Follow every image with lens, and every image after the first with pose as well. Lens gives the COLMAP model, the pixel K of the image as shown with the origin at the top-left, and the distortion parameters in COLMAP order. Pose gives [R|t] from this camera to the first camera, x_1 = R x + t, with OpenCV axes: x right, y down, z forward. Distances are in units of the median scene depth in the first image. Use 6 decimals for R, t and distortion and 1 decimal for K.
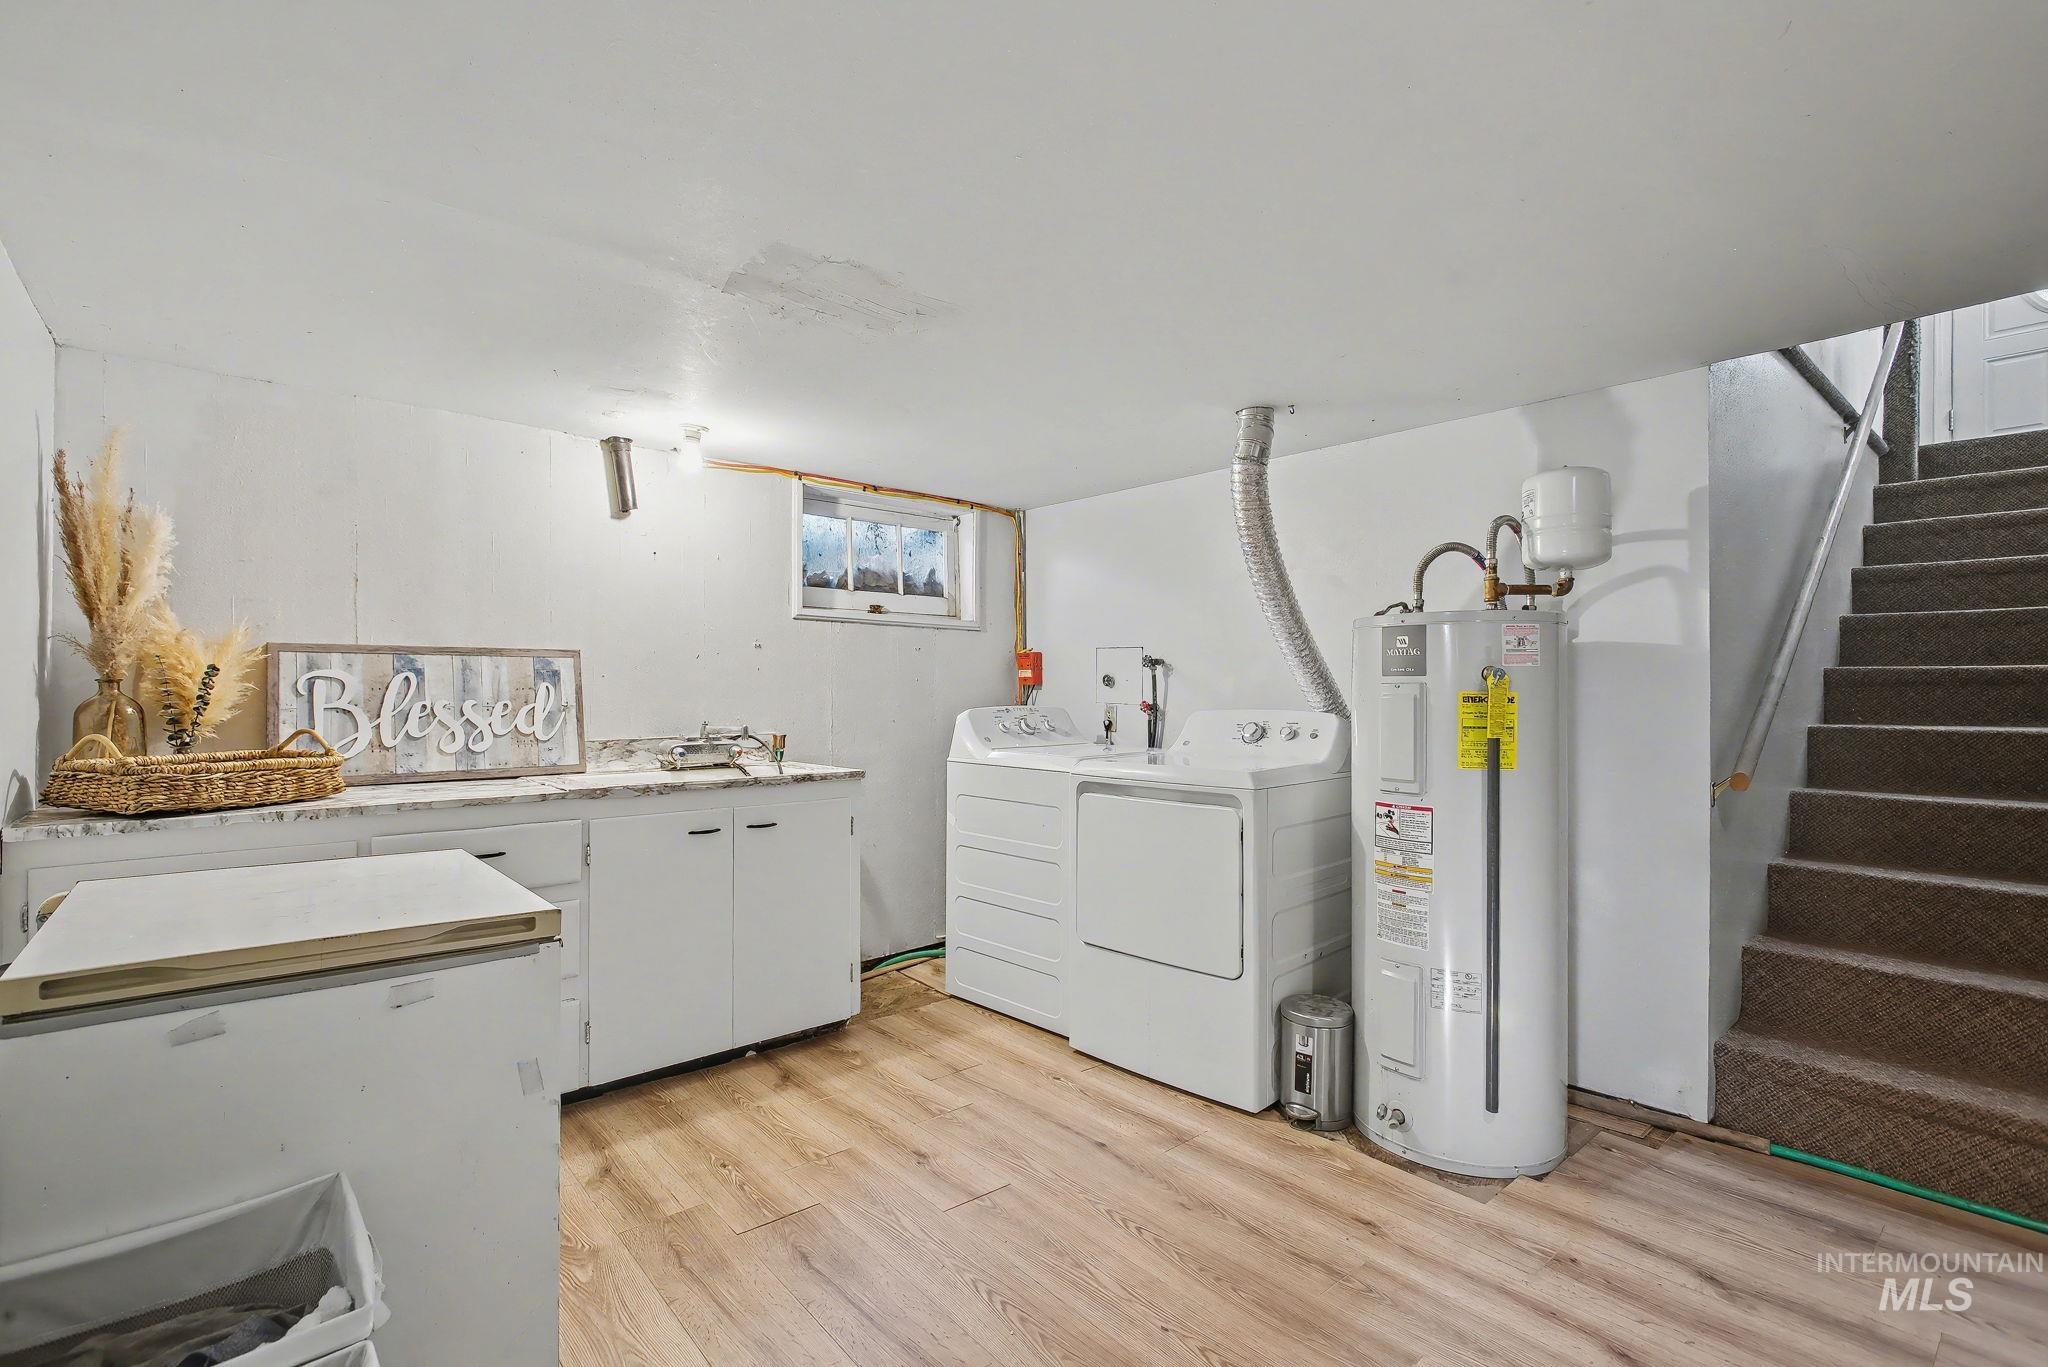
lens RADIAL K [[937.0, 0, 1019.4], [0, 937.0, 689.5], [0, 0, 1]] dist [-0.001427, -0.000052]
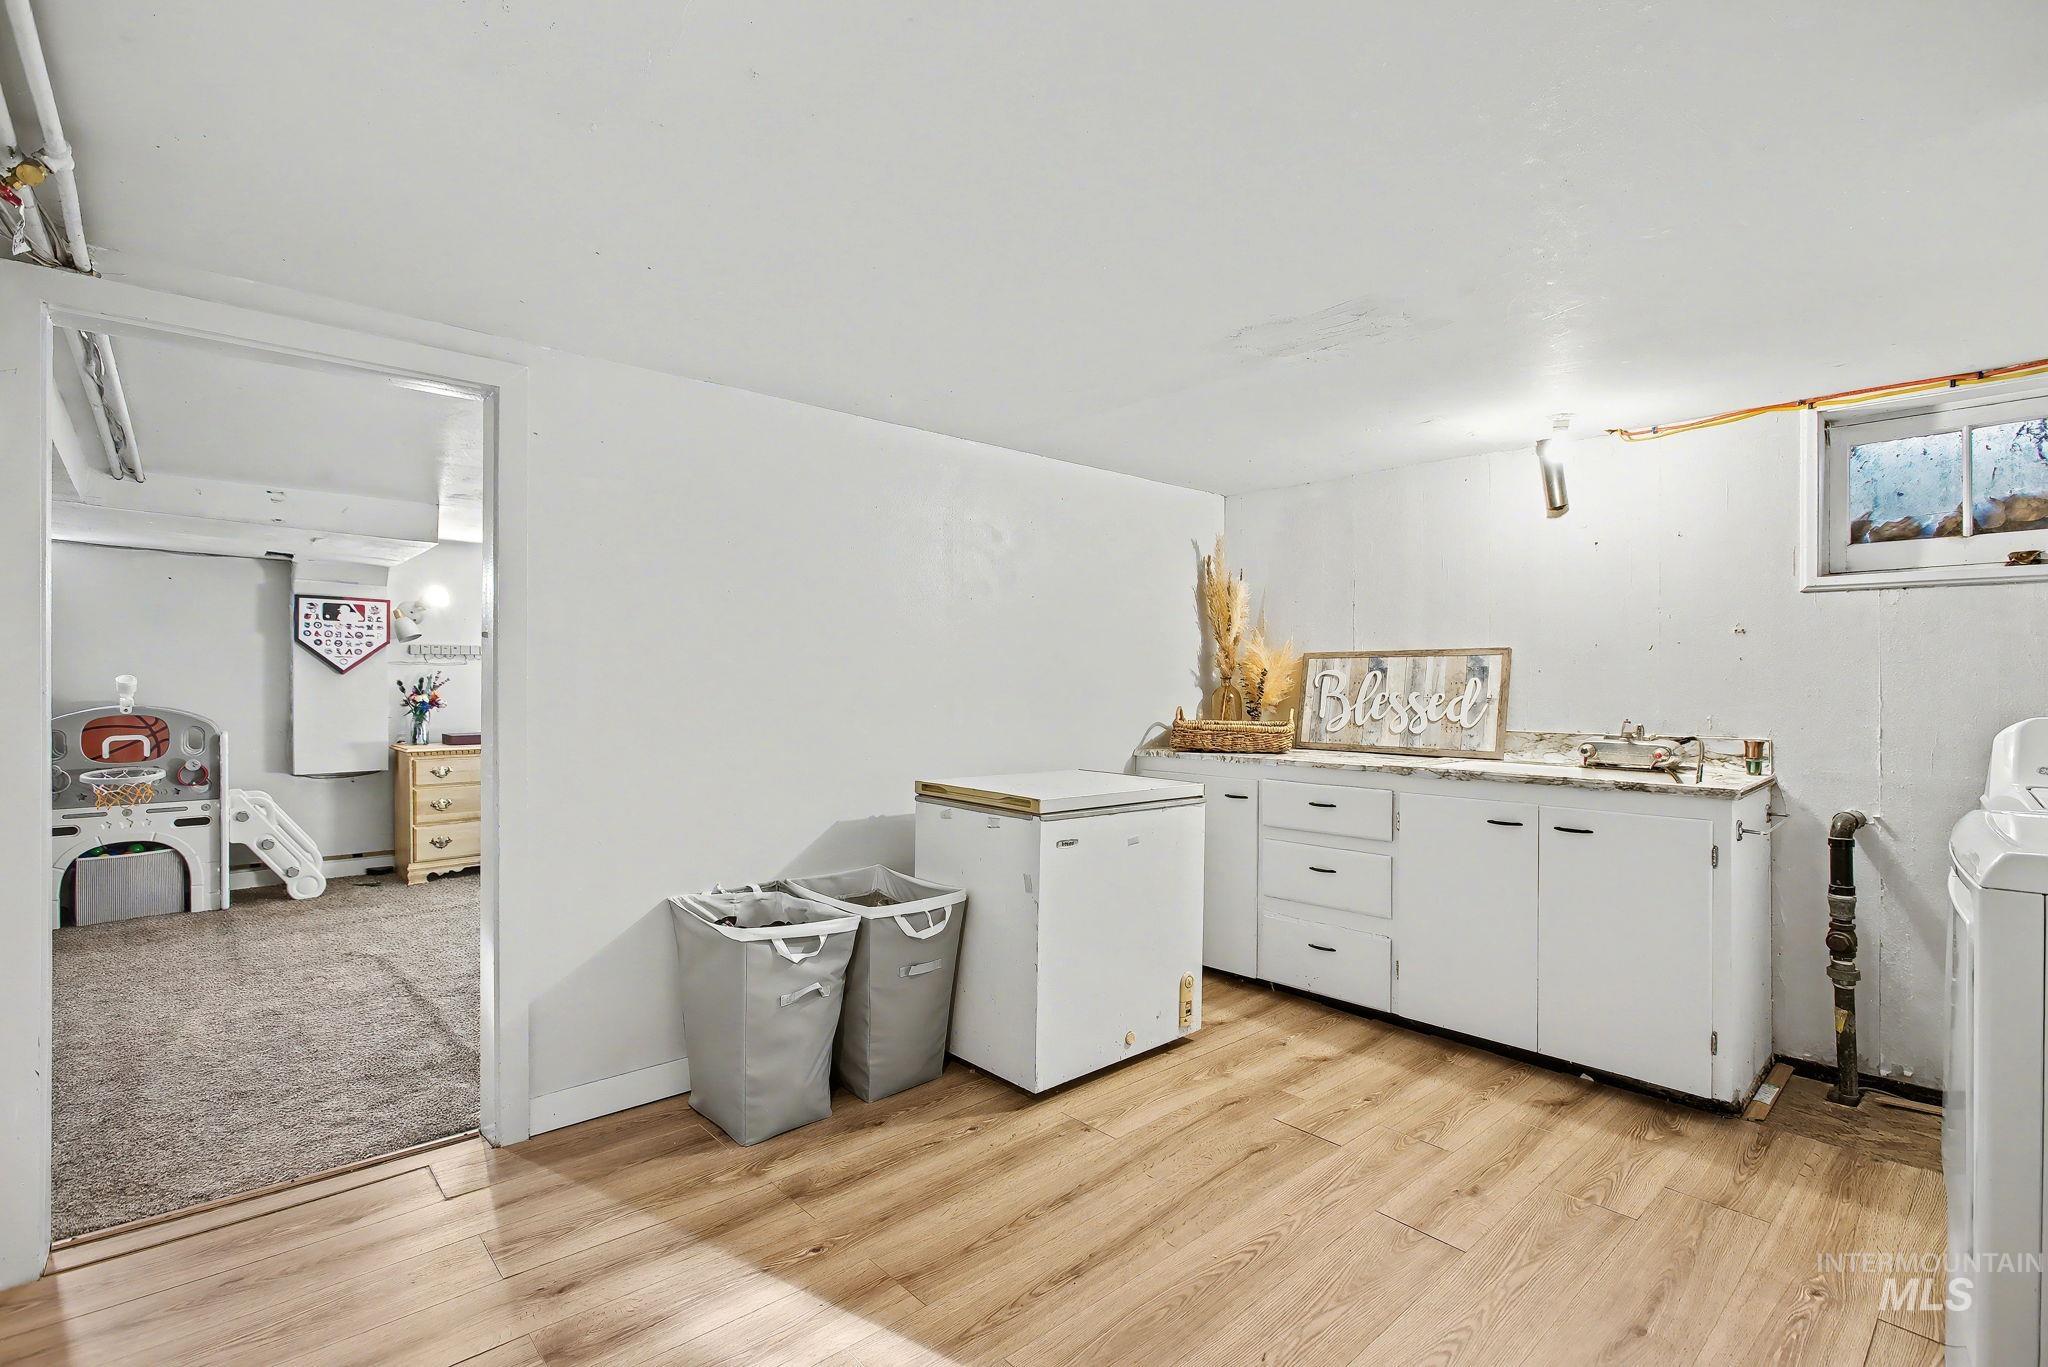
lens RADIAL K [[937.0, 0, 1019.4], [0, 937.0, 685.4], [0, 0, 1]] dist [-0.001427, -0.000052]
pose [[0.032423, 0.001231, -0.999473, 0.657150], [-0.004032, 0.999991, 0.001100, 0.003351], [0.999466, 0.003994, 0.032428, 0.435839]]
